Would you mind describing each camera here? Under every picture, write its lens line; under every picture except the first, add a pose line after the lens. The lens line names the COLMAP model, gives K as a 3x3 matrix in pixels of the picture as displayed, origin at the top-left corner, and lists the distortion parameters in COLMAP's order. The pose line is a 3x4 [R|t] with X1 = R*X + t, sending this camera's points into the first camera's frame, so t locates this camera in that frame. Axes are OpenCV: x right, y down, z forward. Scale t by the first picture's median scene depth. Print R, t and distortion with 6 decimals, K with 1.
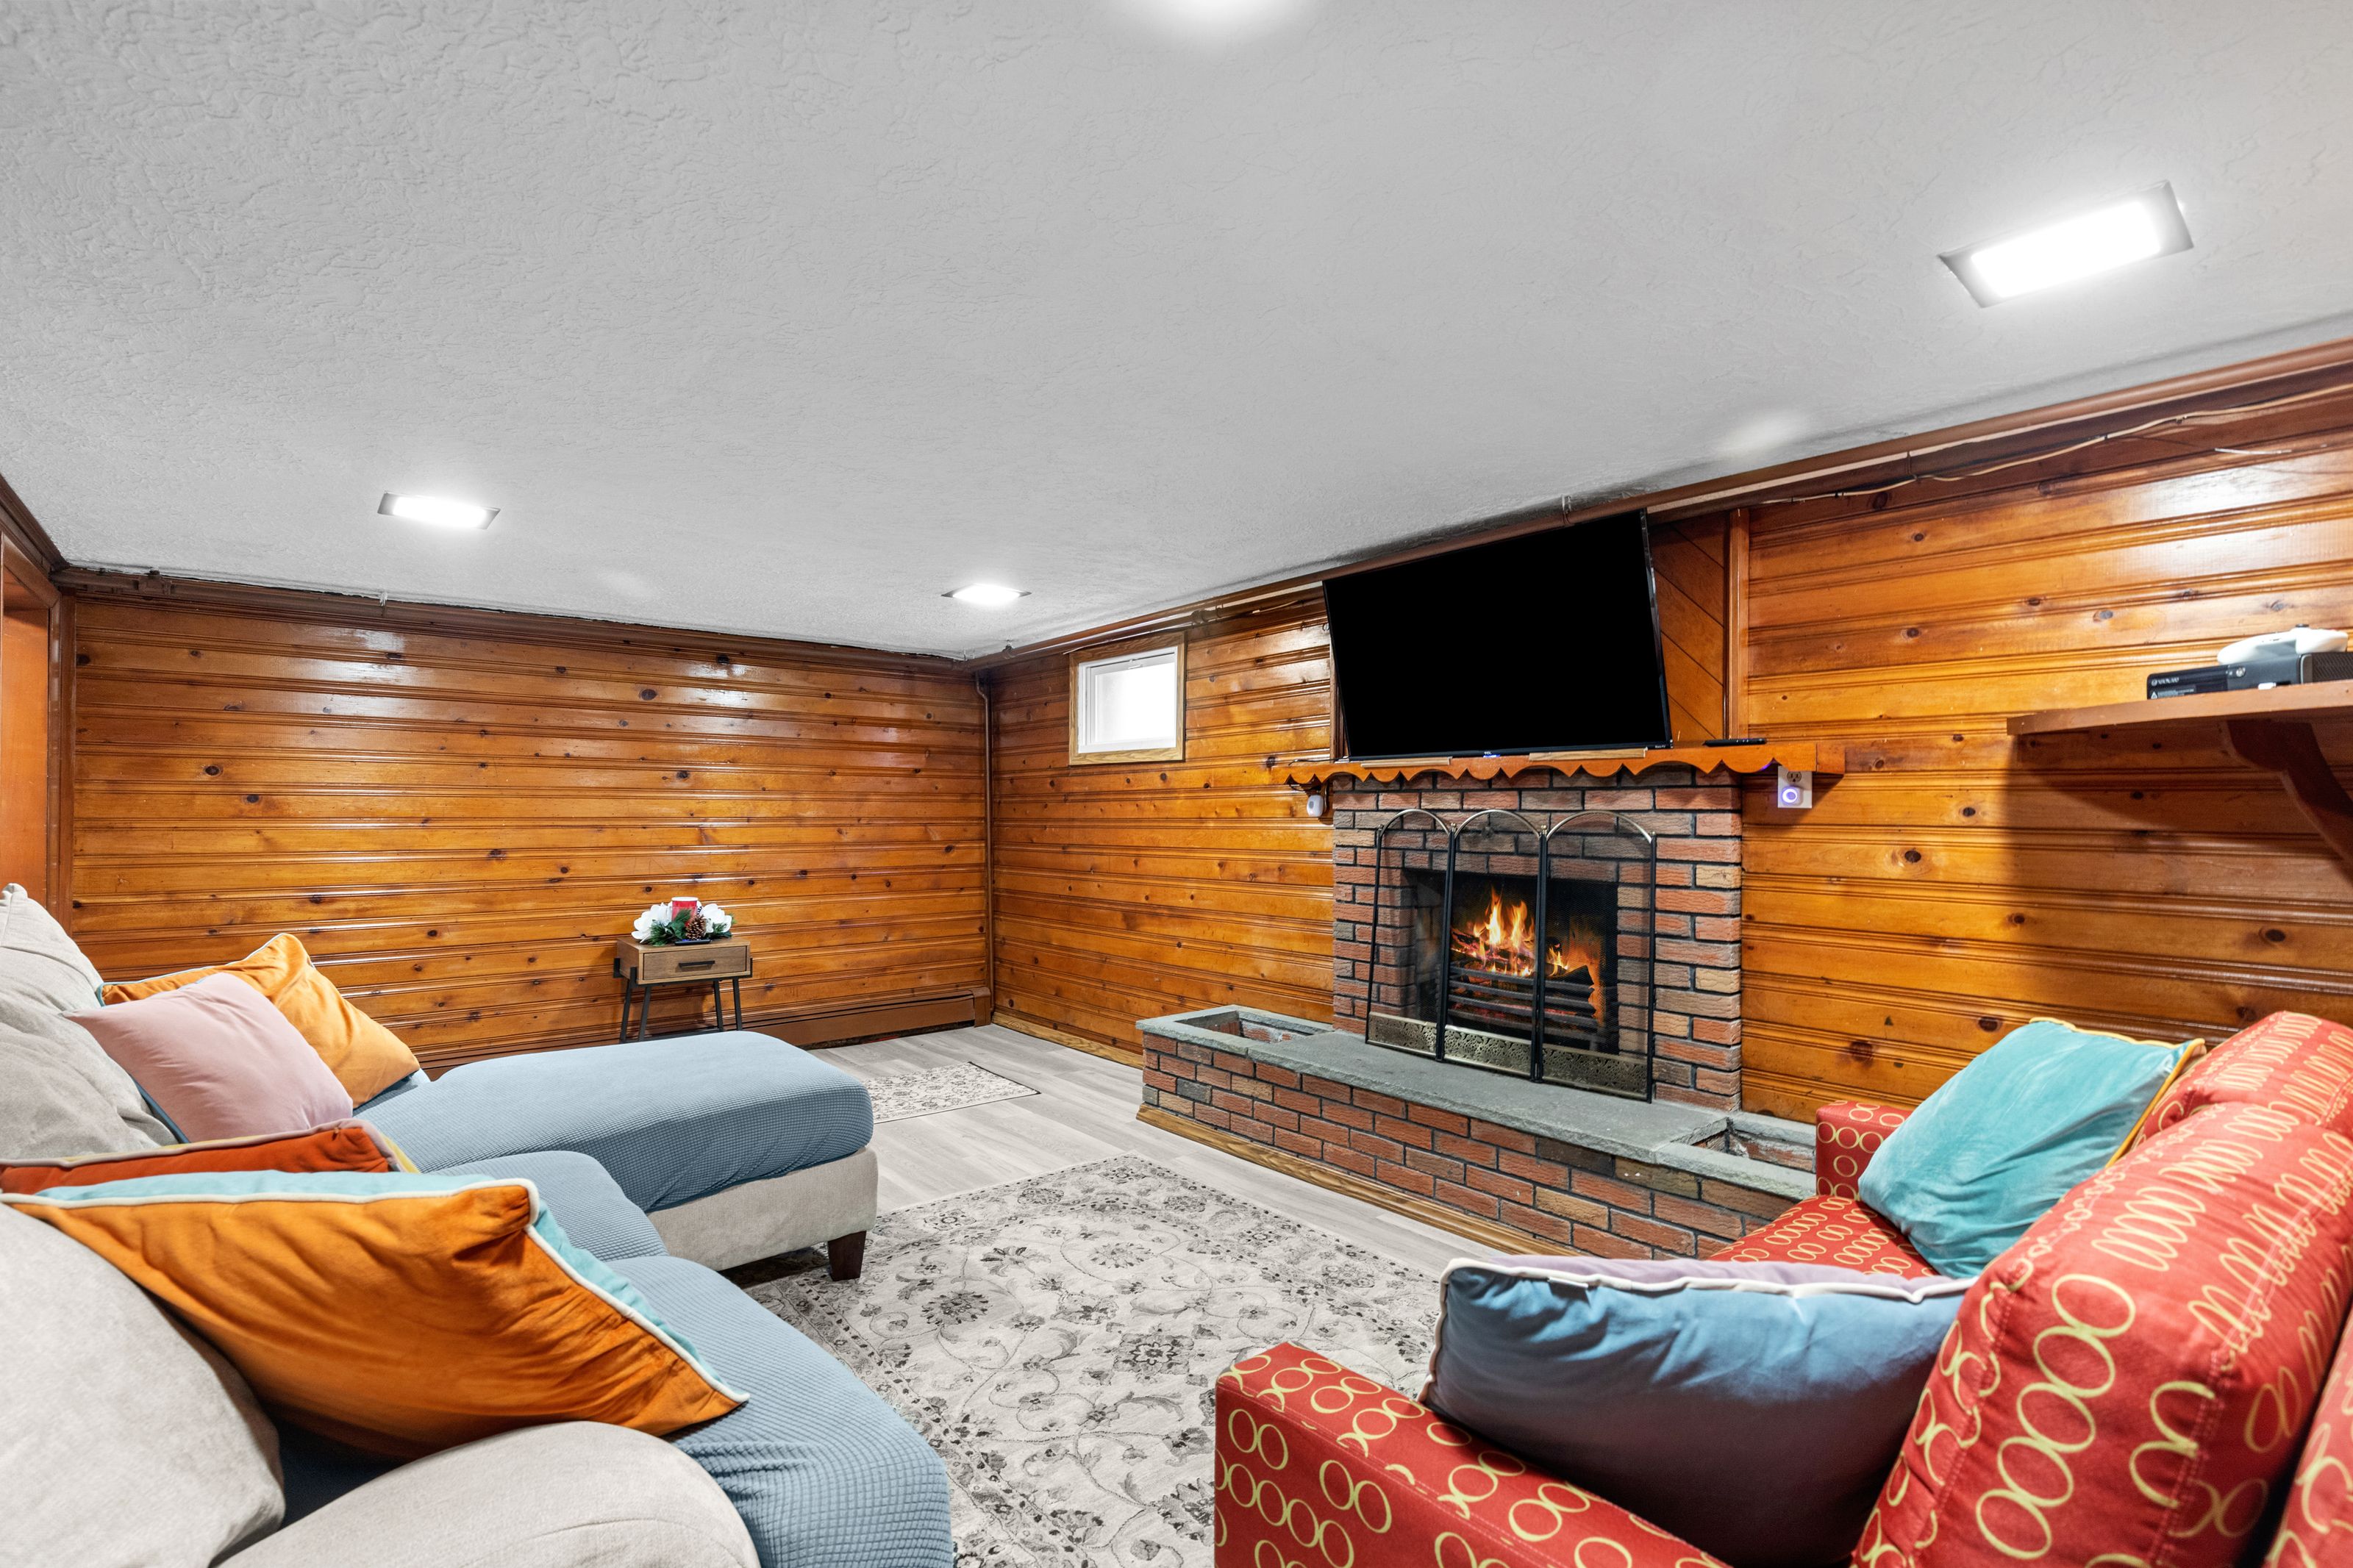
lens RADIAL K [[1069.6, 0, 1172.6], [0, 1069.6, 793.1], [0, 0, 1]] dist [0.001926, -0.000118]
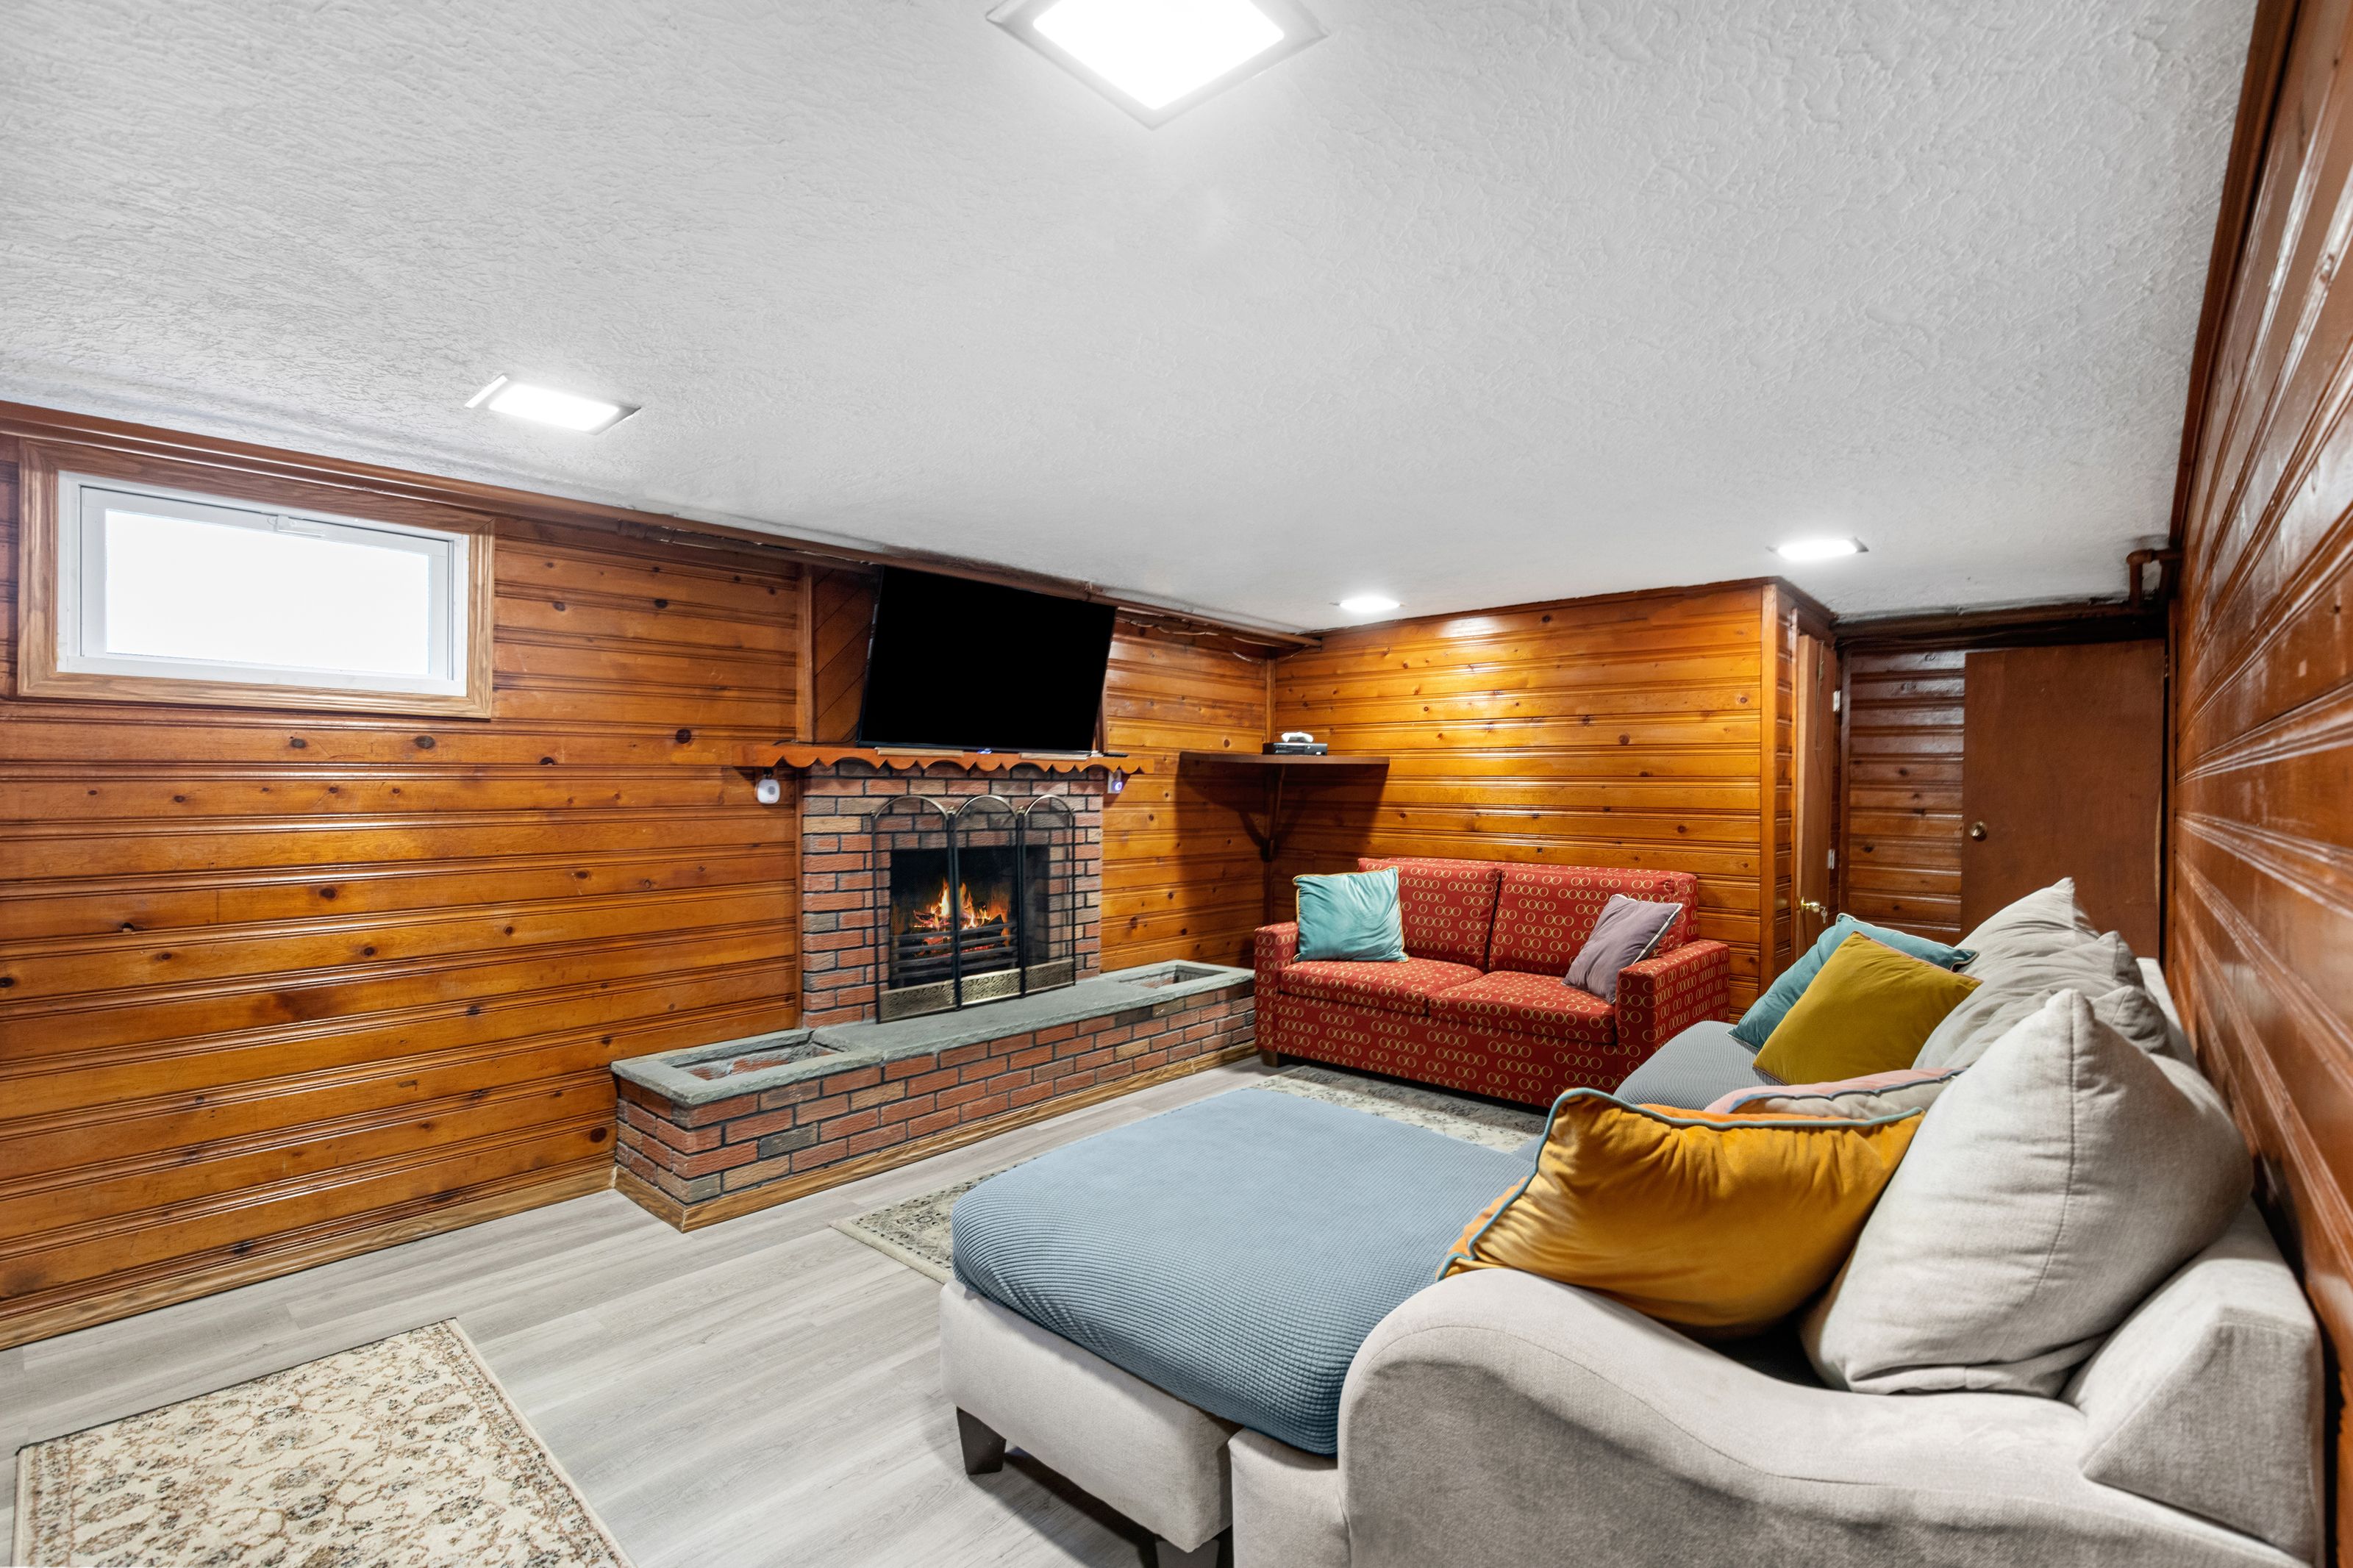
lens RADIAL K [[1069.6, 0, 1172.6], [0, 1069.6, 793.1], [0, 0, 1]] dist [0.001926, -0.000118]
pose [[-0.155919, -0.005773, 0.987753, -0.909879], [-0.017821, 0.999837, 0.003031, 0.005093], [-0.987609, -0.017130, -0.155996, 0.920996]]
